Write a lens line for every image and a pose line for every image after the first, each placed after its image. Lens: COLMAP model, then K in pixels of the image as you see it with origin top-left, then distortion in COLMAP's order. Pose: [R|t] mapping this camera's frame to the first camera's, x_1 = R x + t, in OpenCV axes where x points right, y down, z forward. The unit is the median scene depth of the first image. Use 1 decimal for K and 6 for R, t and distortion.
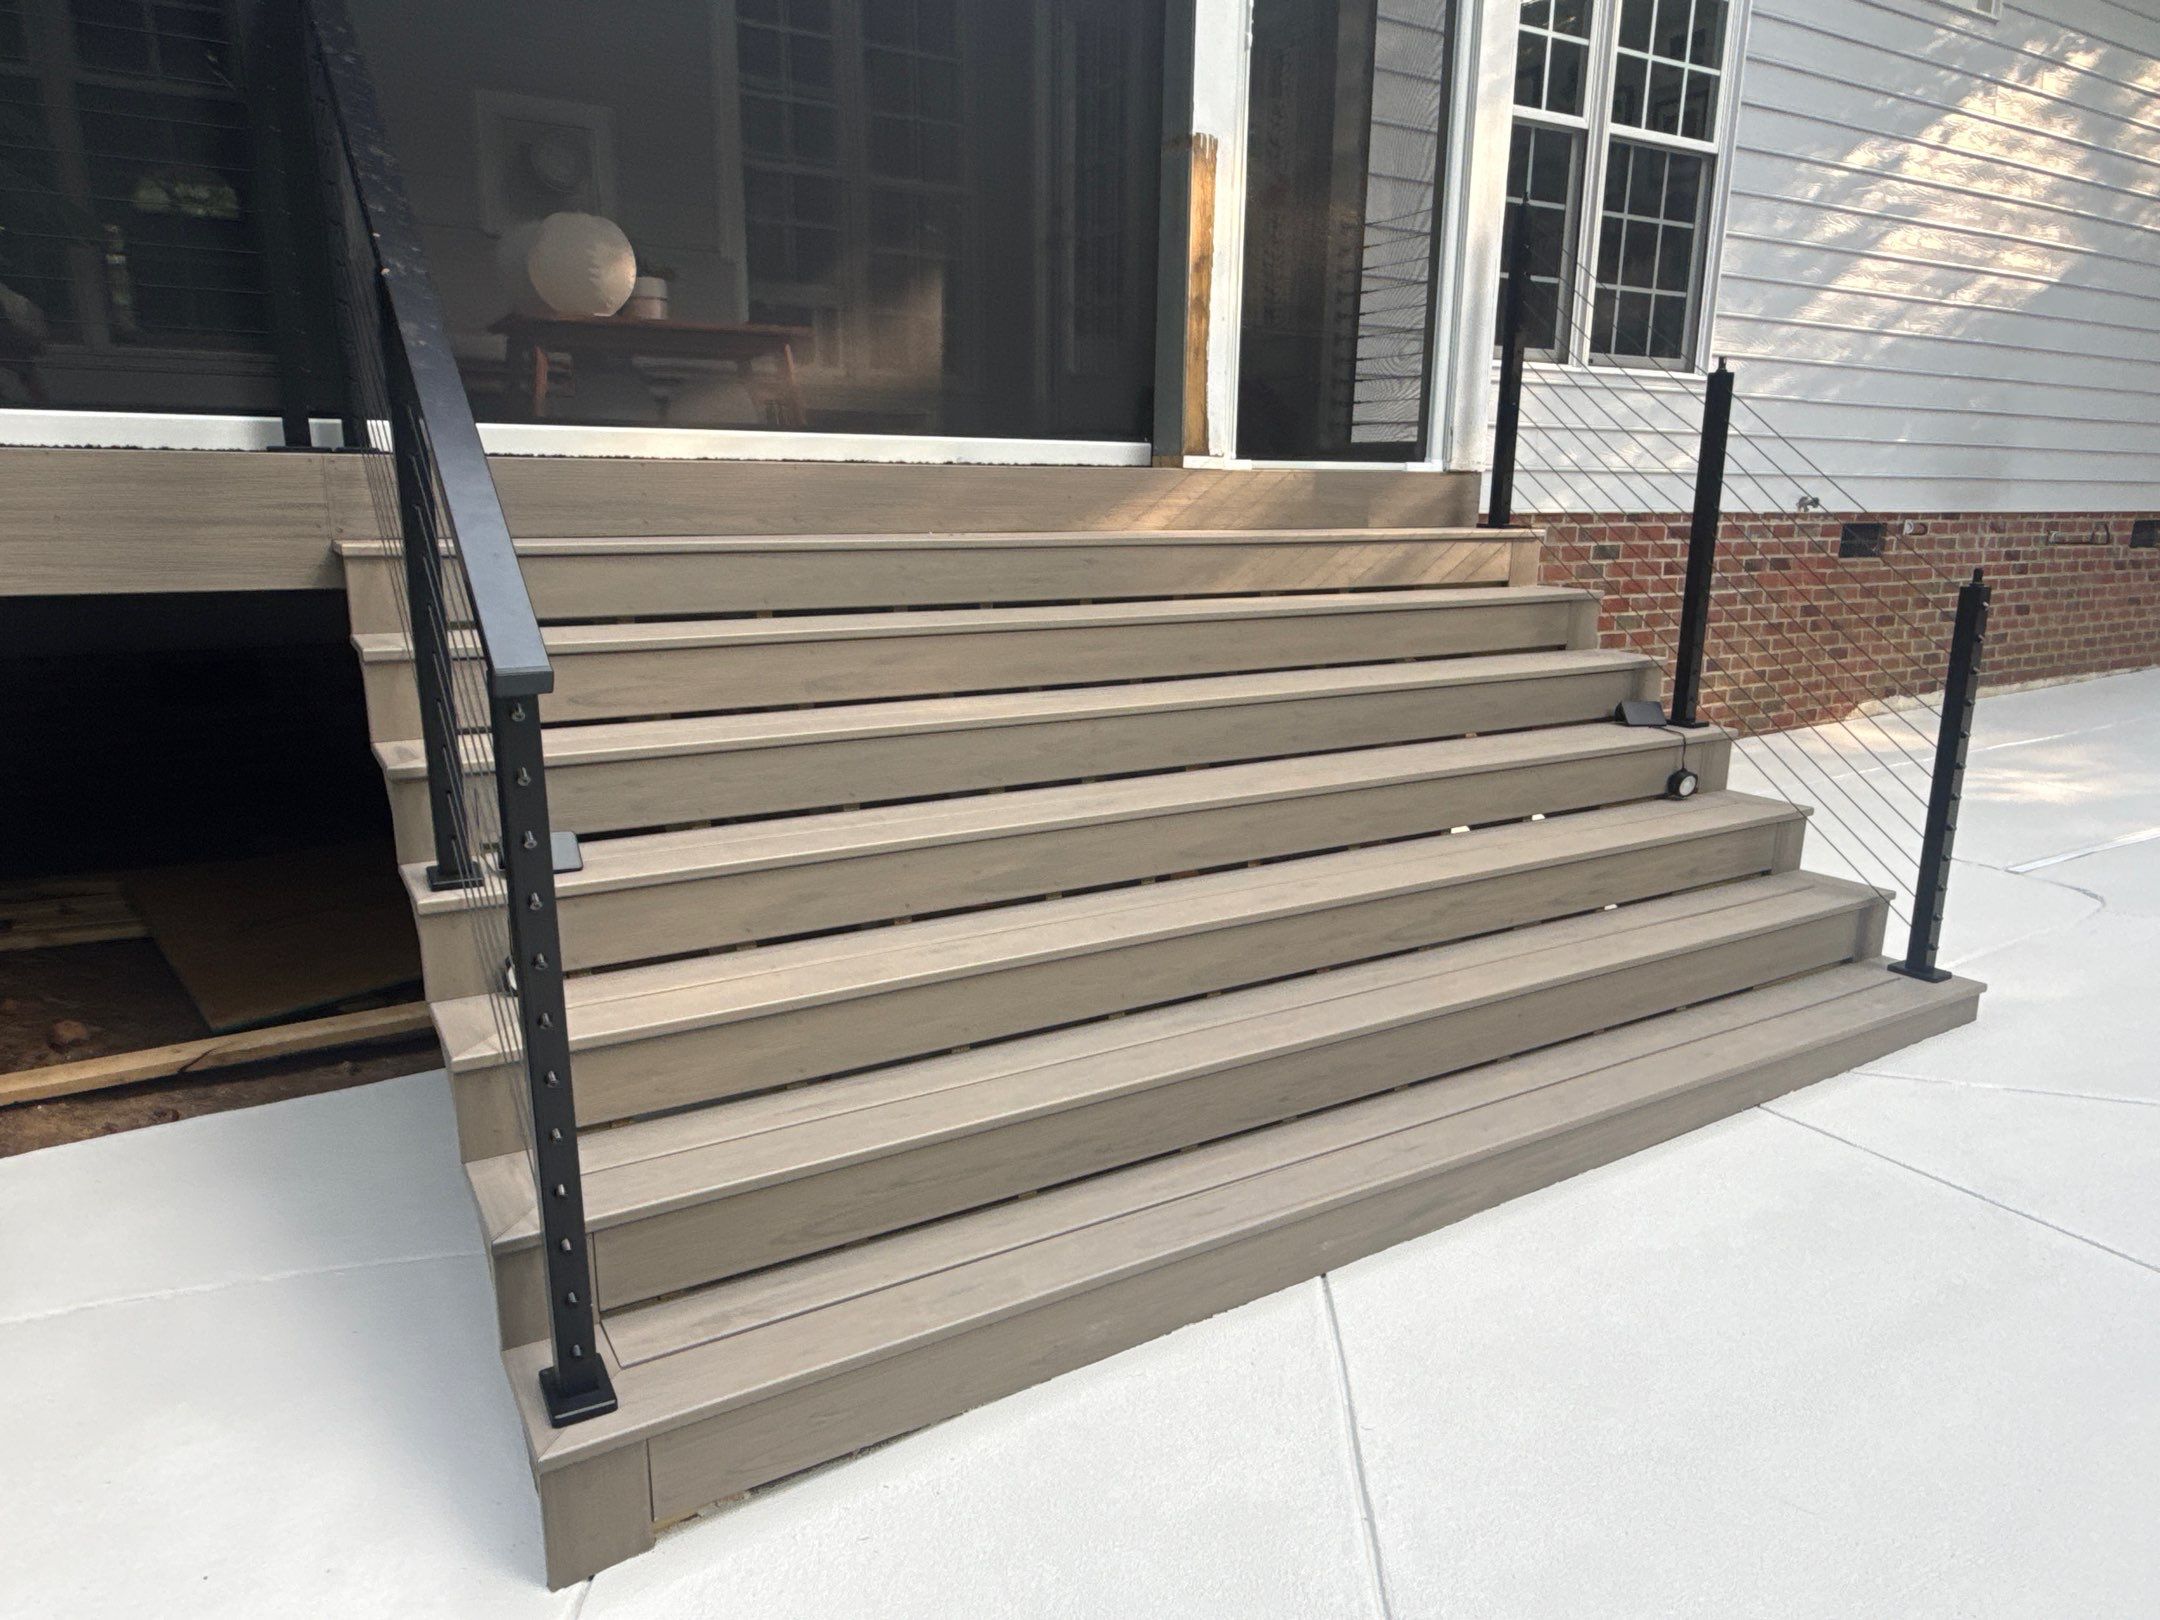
lens RADIAL K [[1378.9, 0, 1053.0], [0, 1378.9, 813.7], [0, 0, 1]] dist [-0.001079, 0.002033]
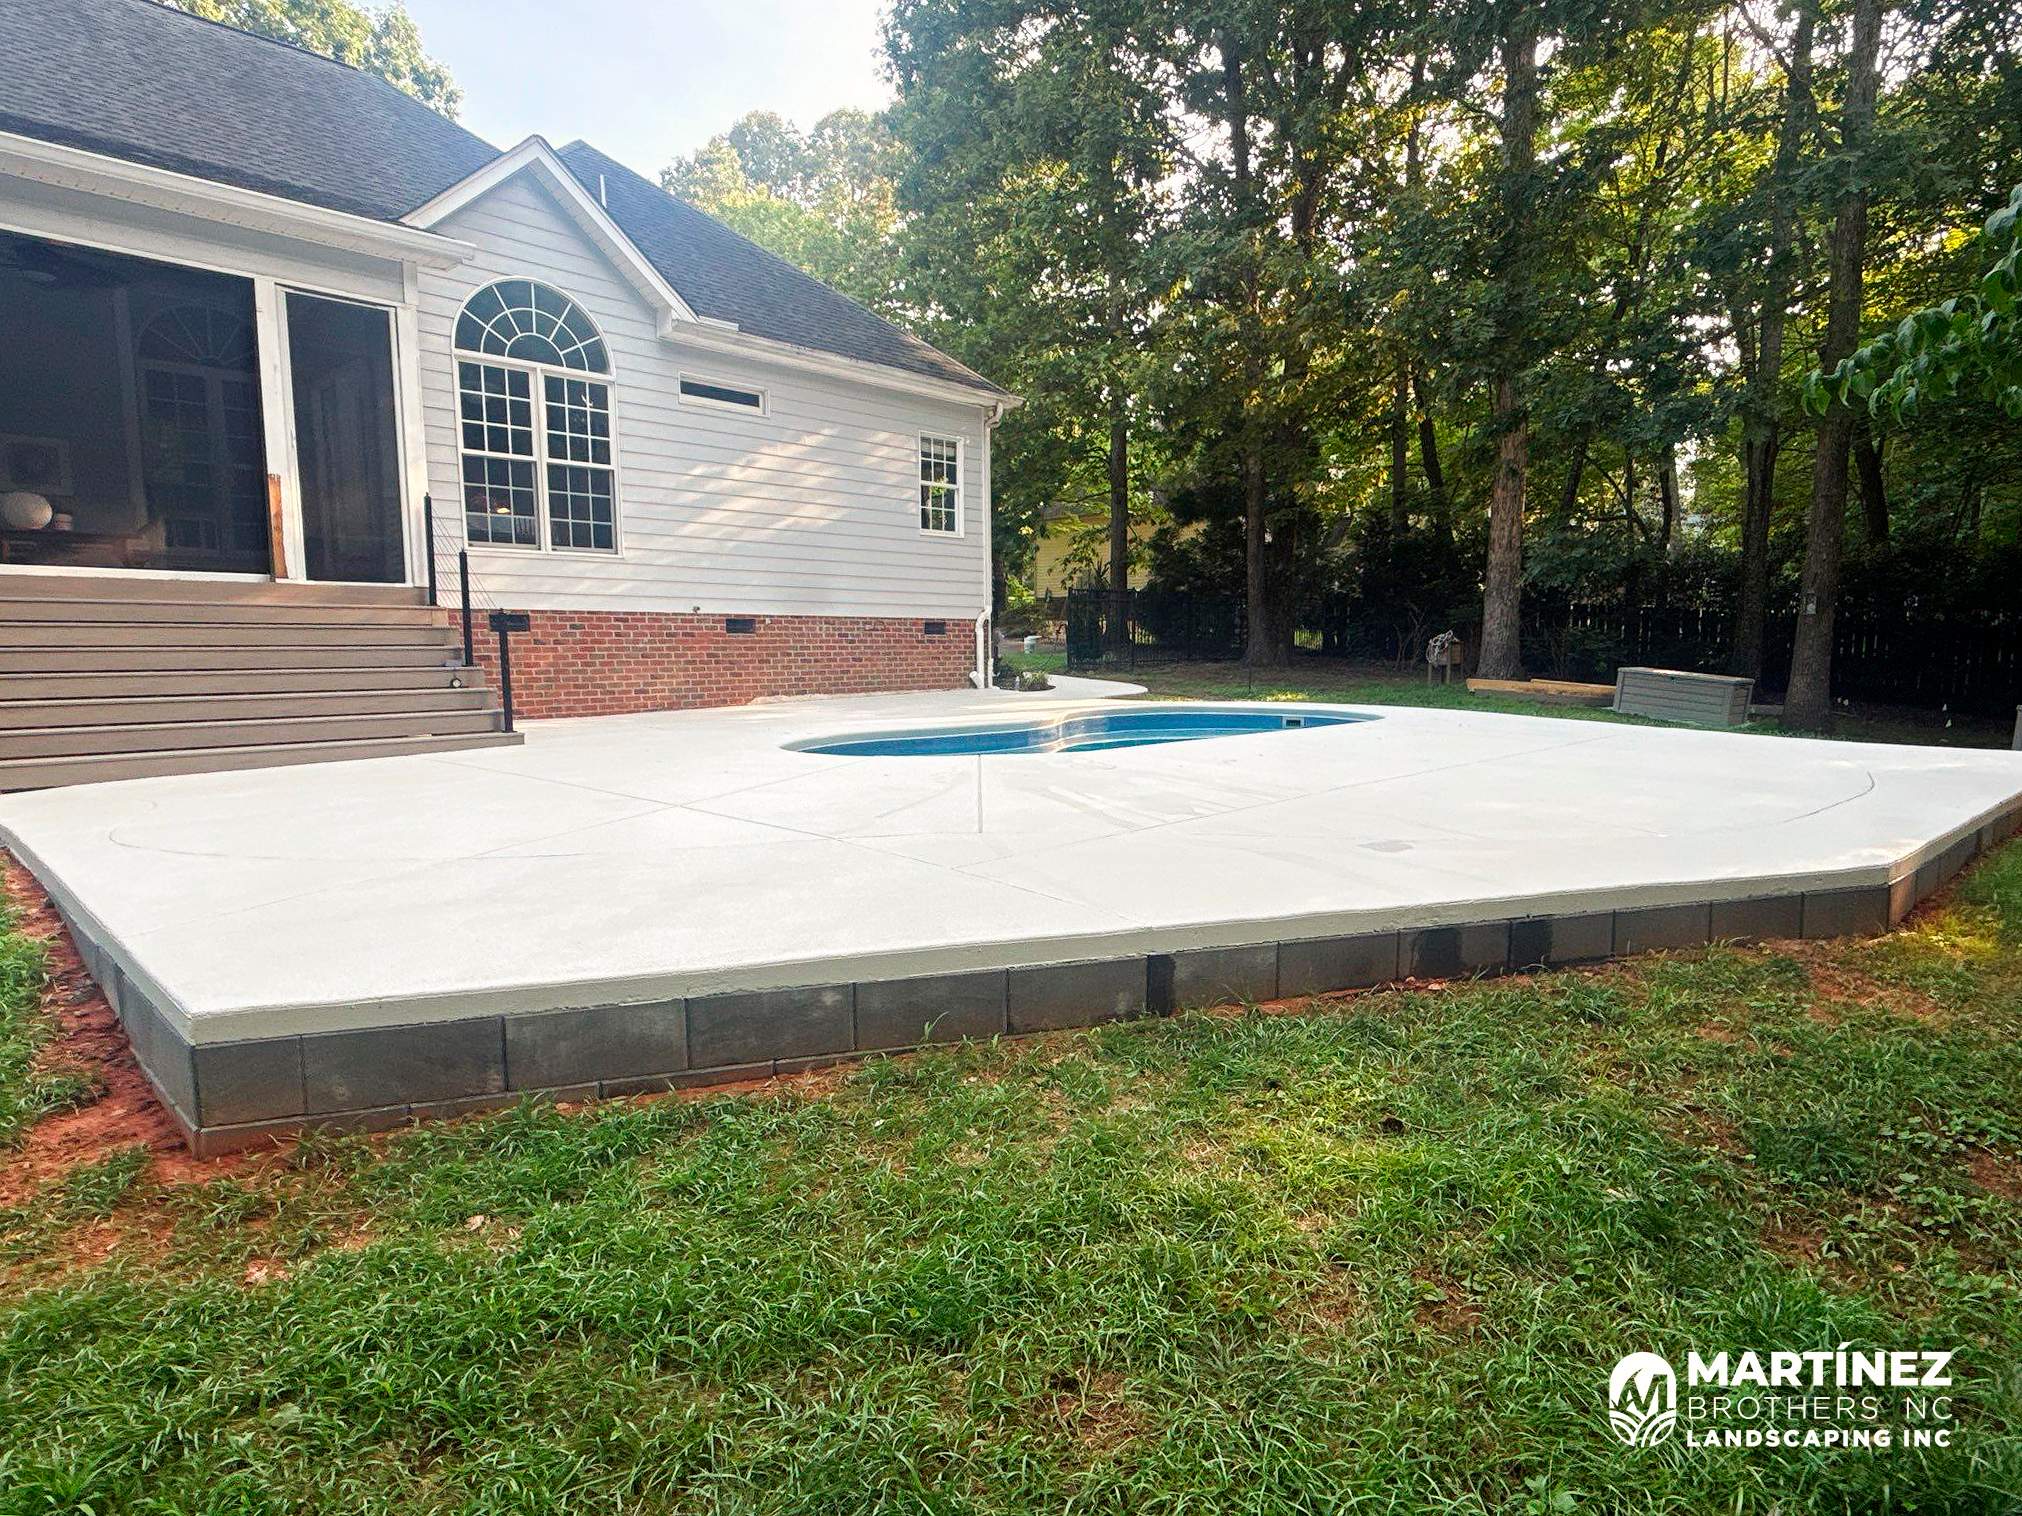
lens RADIAL K [[1108.2, 0, 1013.2], [0, 1108.2, 762.8], [0, 0, 1]] dist [0.000849, 0.000283]
pose [[0.964278, -0.043063, 0.261367, 0.582837], [0.077529, 0.989371, -0.123023, 0.320398], [-0.253291, 0.138892, 0.957368, -0.945705]]
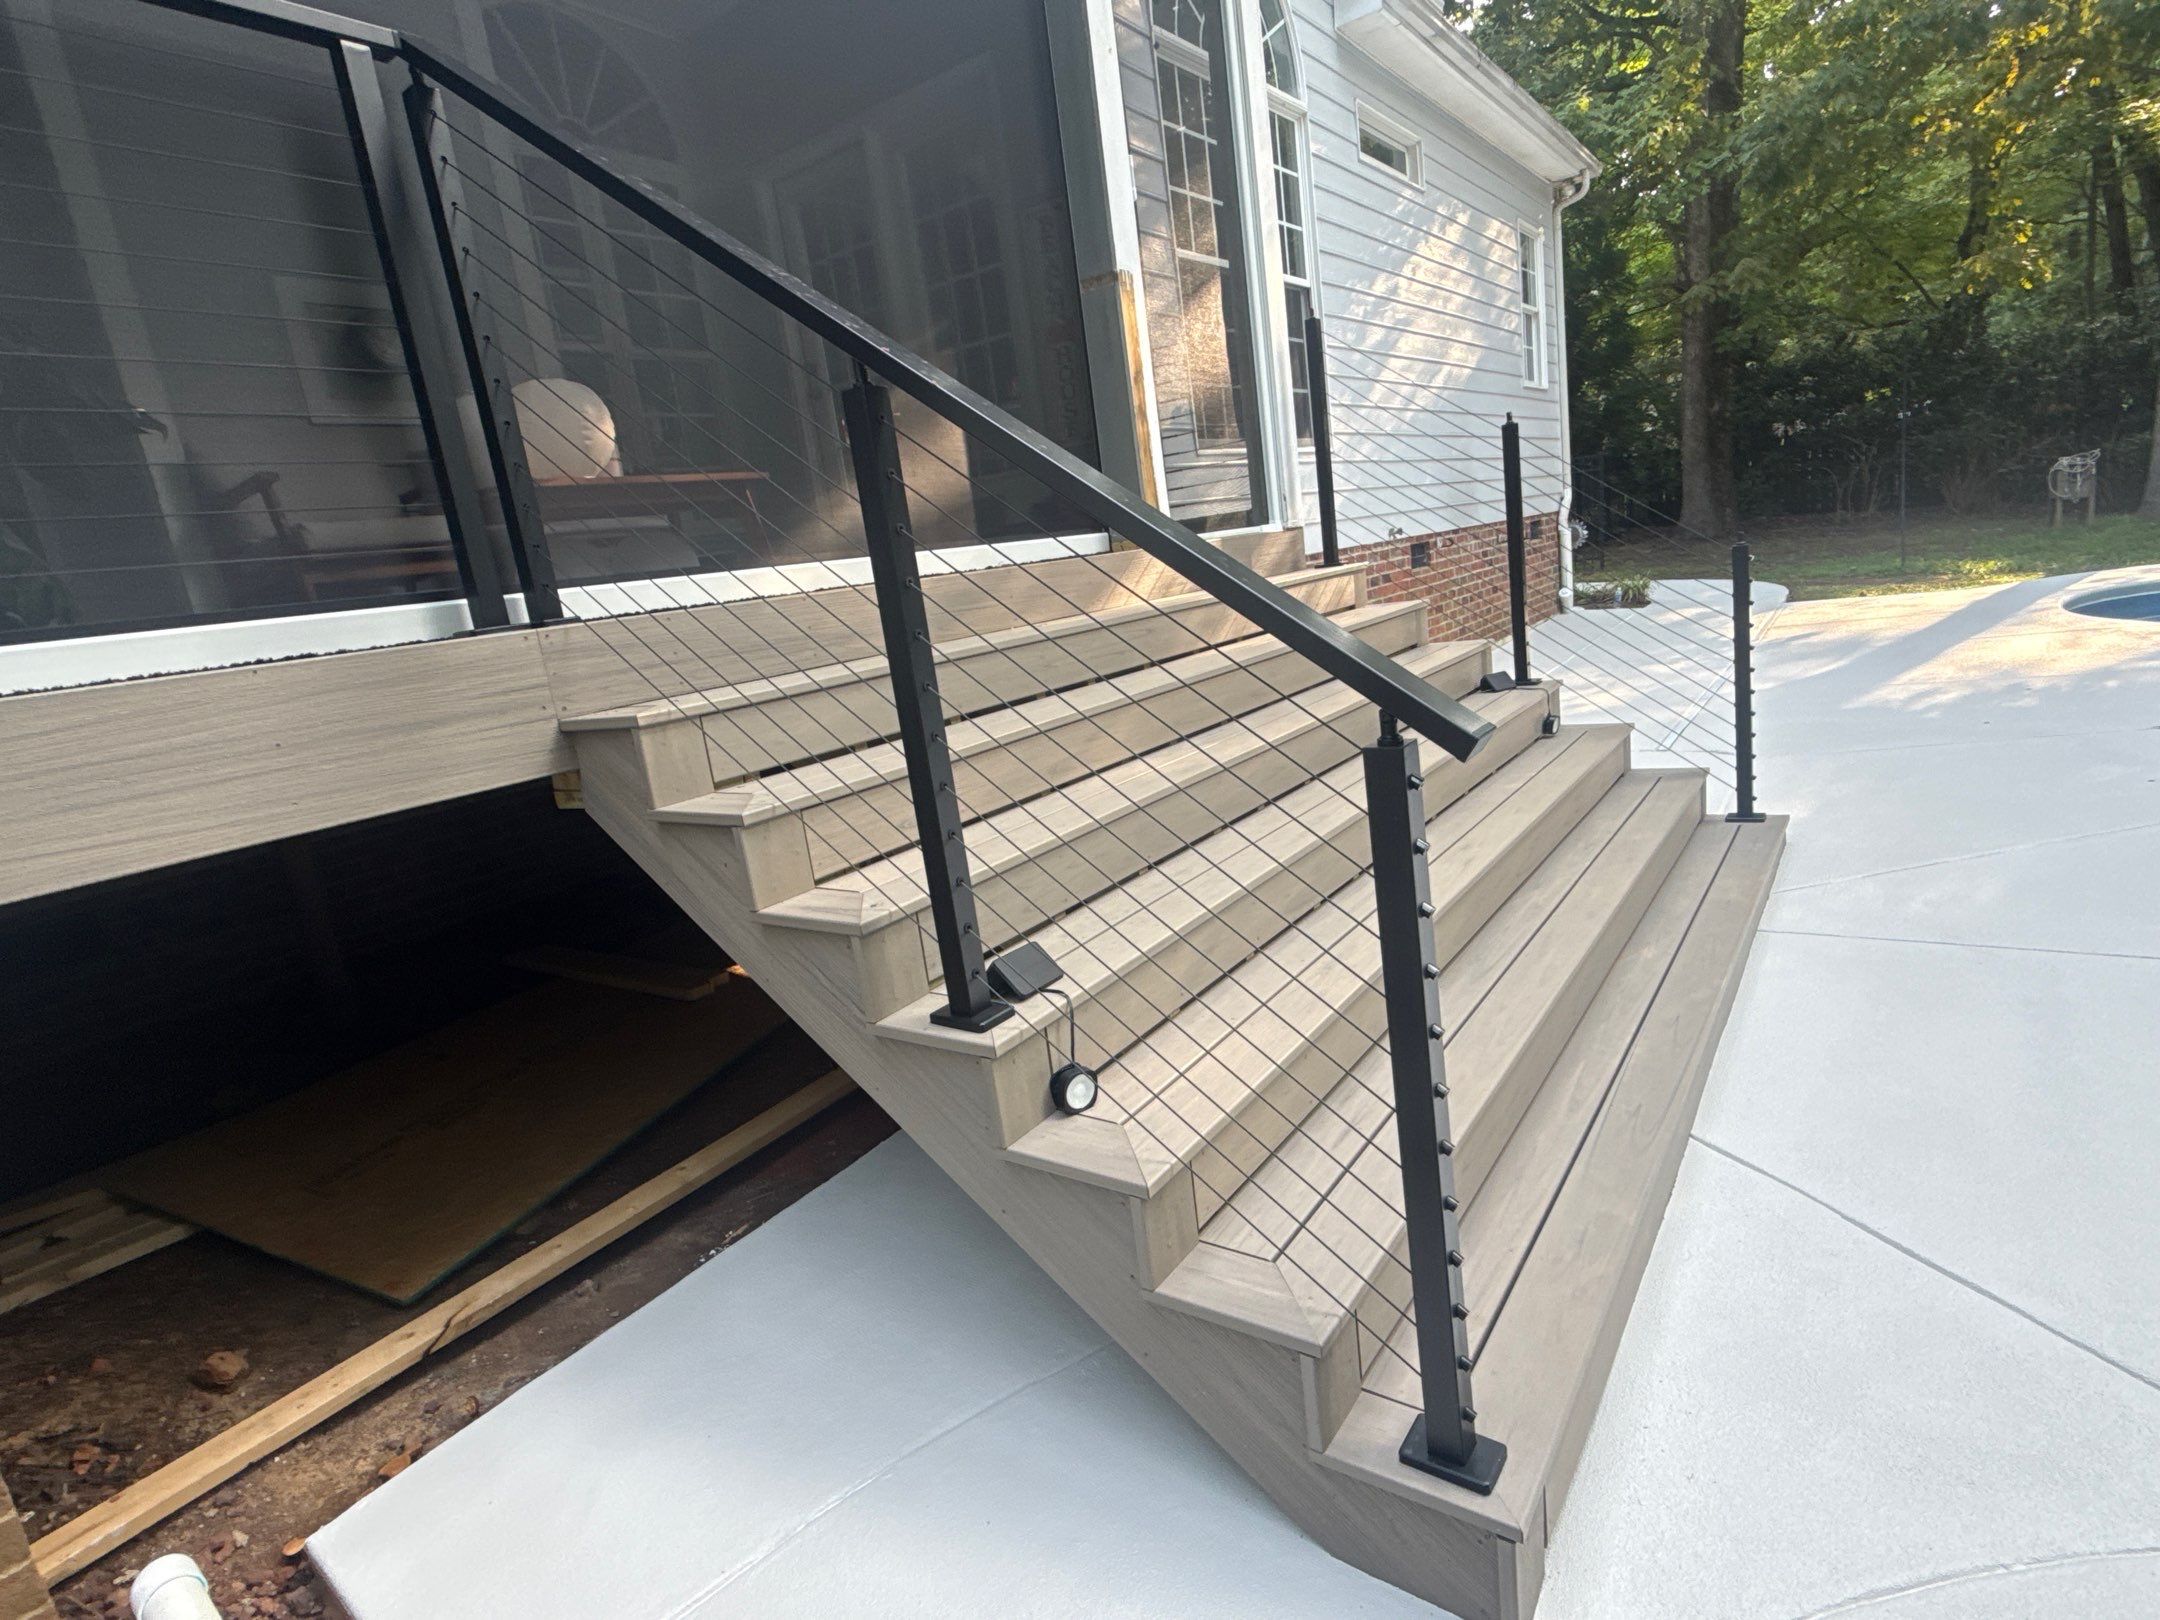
lens RADIAL K [[1110.7, 0, 1055.7], [0, 1110.7, 816.5], [0, 0, 1]] dist [0.001792, 0.000095]
pose [[0.913772, -0.216726, 0.343585, -0.218497], [0.231006, 0.972952, -0.000651, -0.026358], [-0.334151, 0.079965, 0.939121, 0.089237]]
